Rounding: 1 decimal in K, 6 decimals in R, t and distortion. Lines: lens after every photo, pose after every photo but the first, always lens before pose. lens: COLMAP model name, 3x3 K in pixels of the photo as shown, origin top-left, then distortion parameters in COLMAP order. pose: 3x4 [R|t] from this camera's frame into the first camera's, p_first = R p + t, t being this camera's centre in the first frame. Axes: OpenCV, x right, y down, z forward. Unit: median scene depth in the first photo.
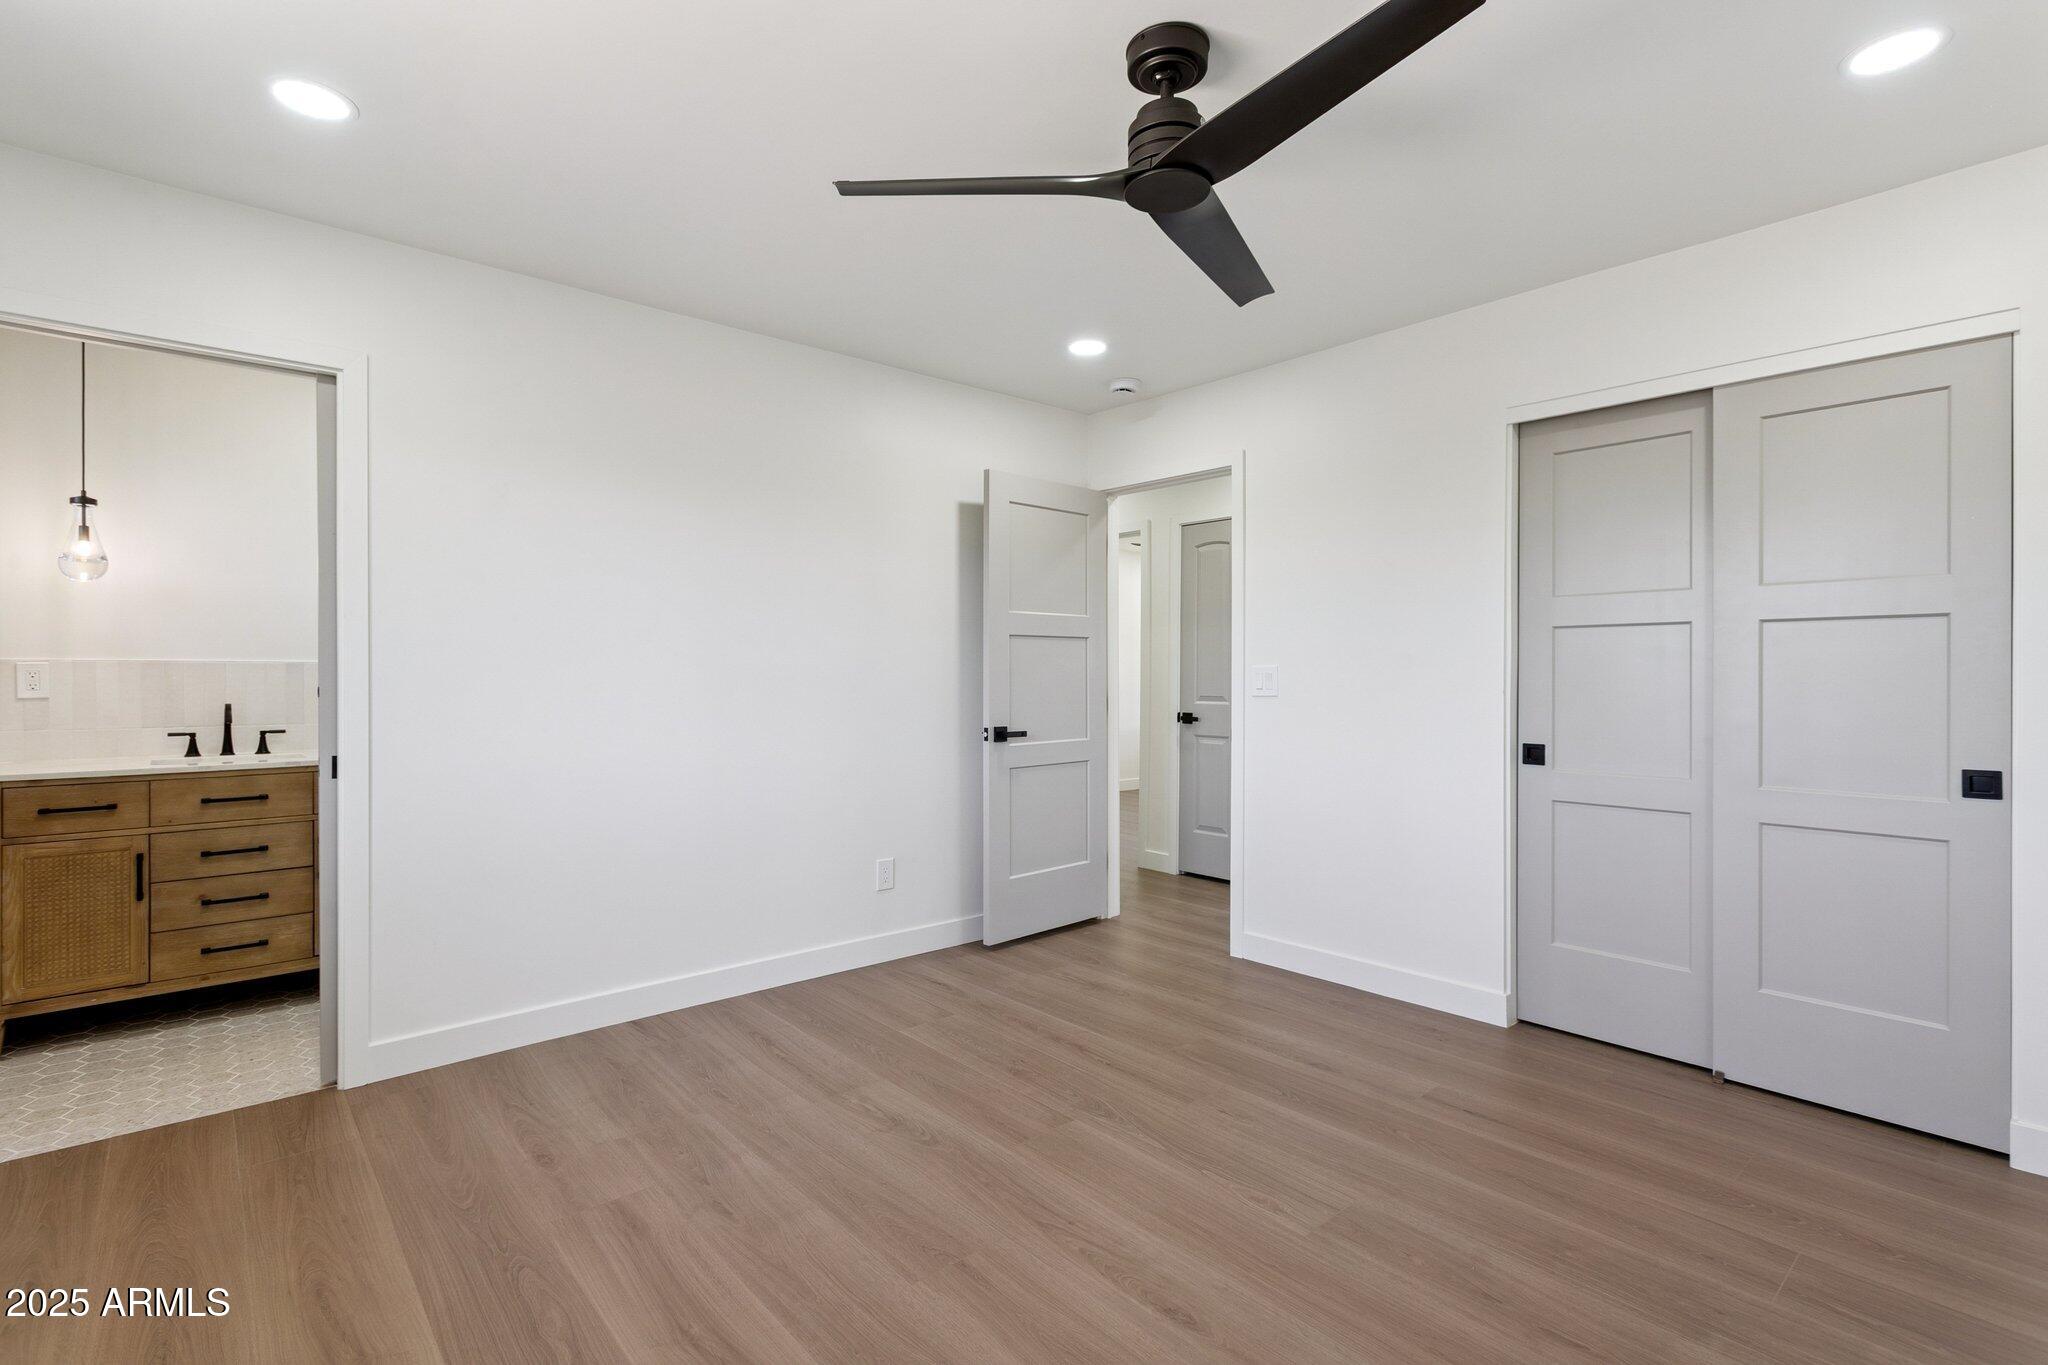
lens RADIAL K [[980.6, 0, 1030.1], [0, 980.6, 677.0], [0, 0, 1]] dist [0.000142, -0.000038]
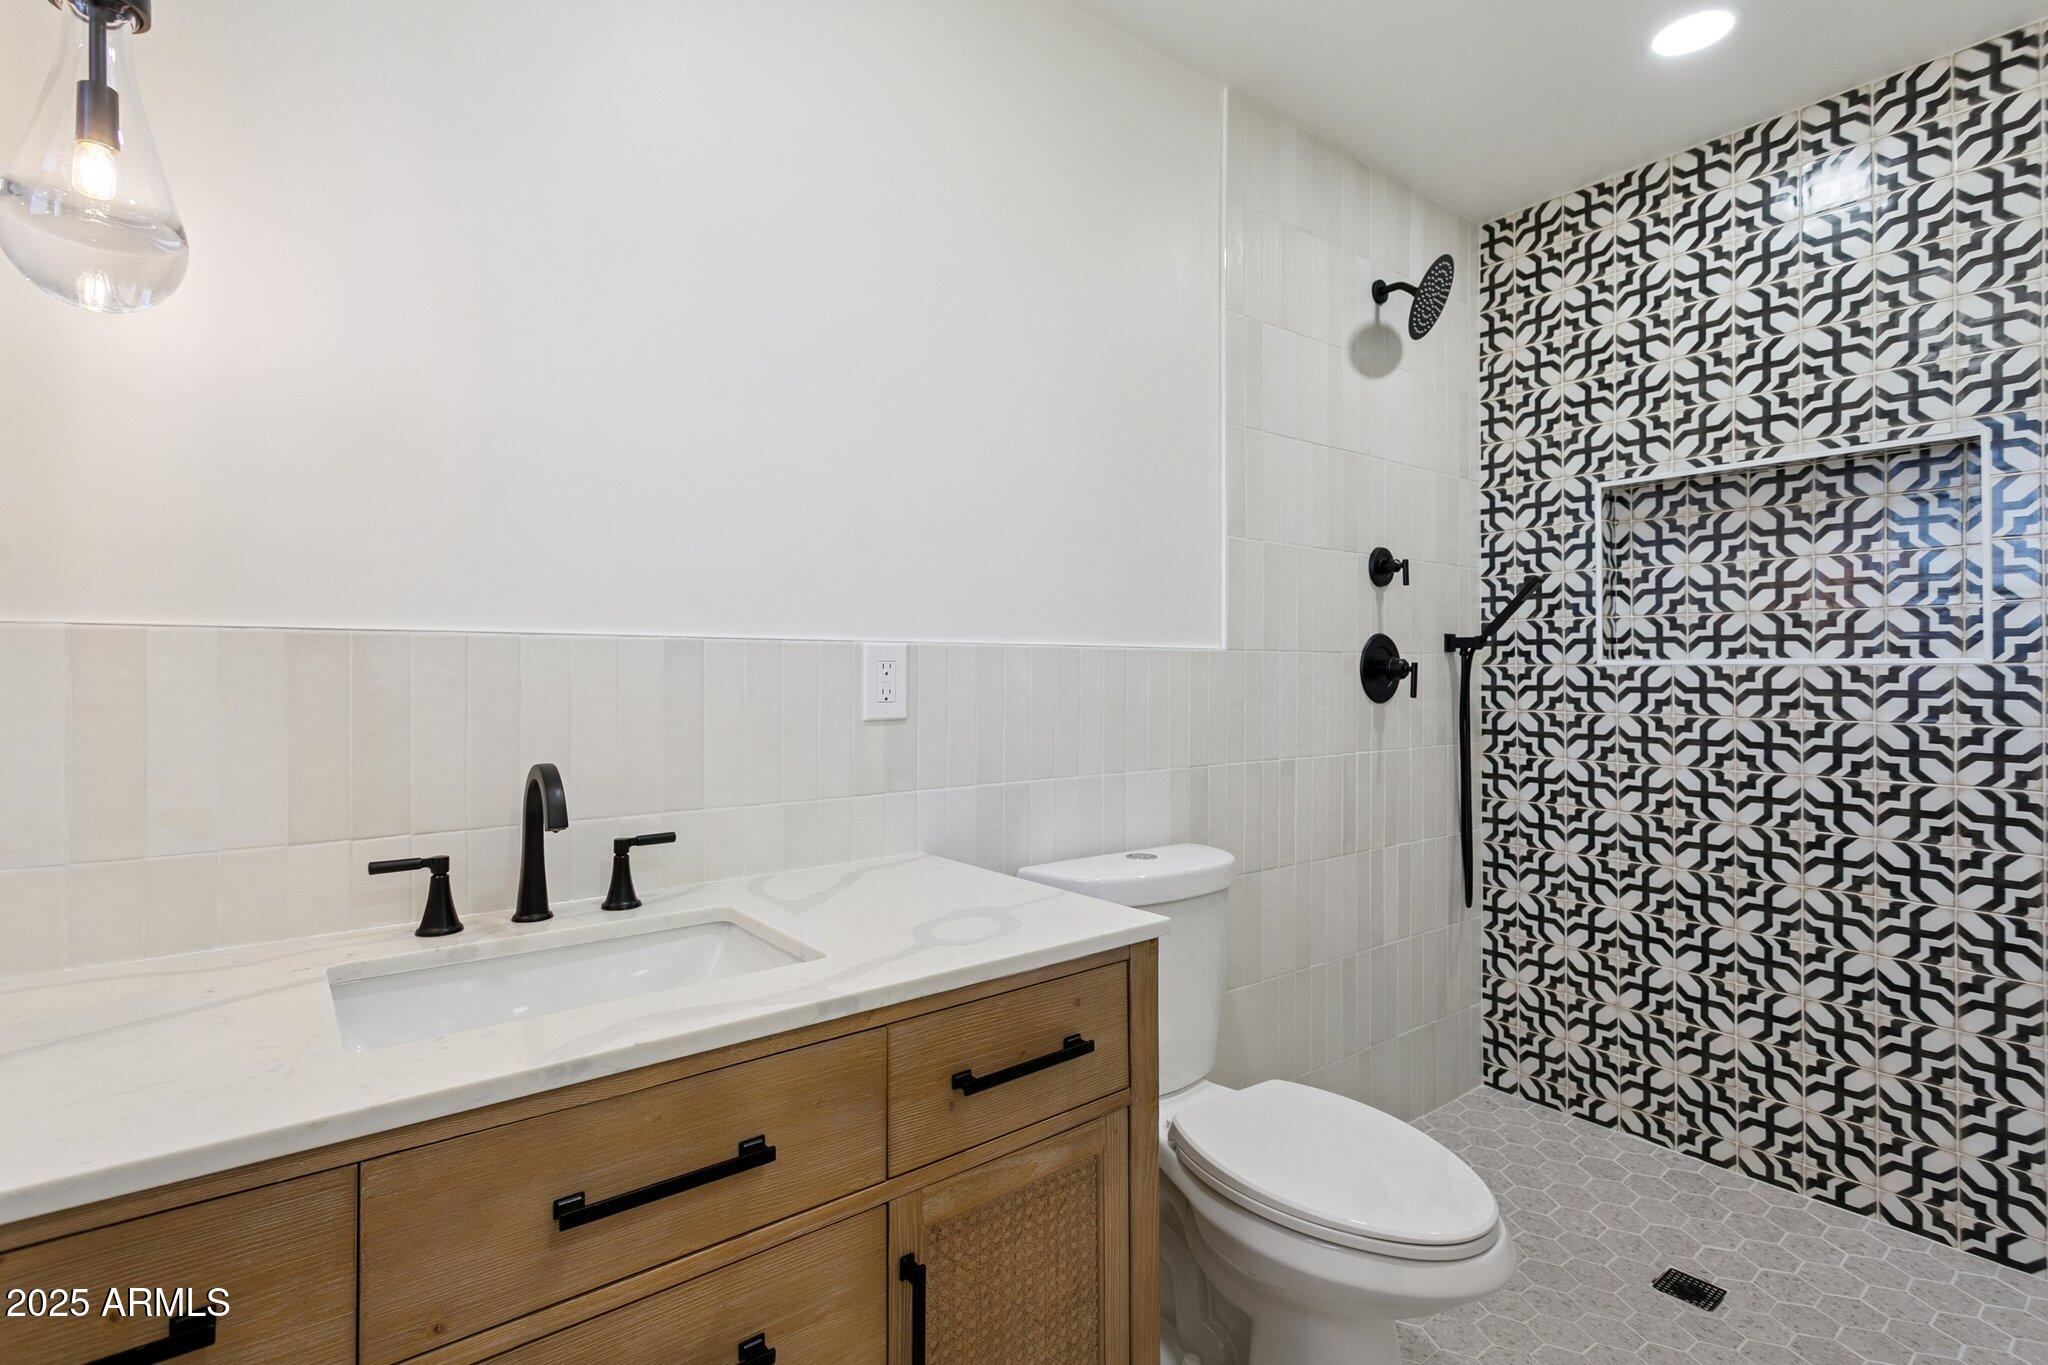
lens RADIAL K [[981.5, 0, 1026.7], [0, 981.5, 658.6], [0, 0, 1]] dist [0.000403, 0.000130]
pose [[0.999170, 0.006705, -0.040184, -0.718293], [-0.006949, 0.999958, -0.005938, -0.006957], [0.040142, 0.006213, 0.999175, 0.761877]]
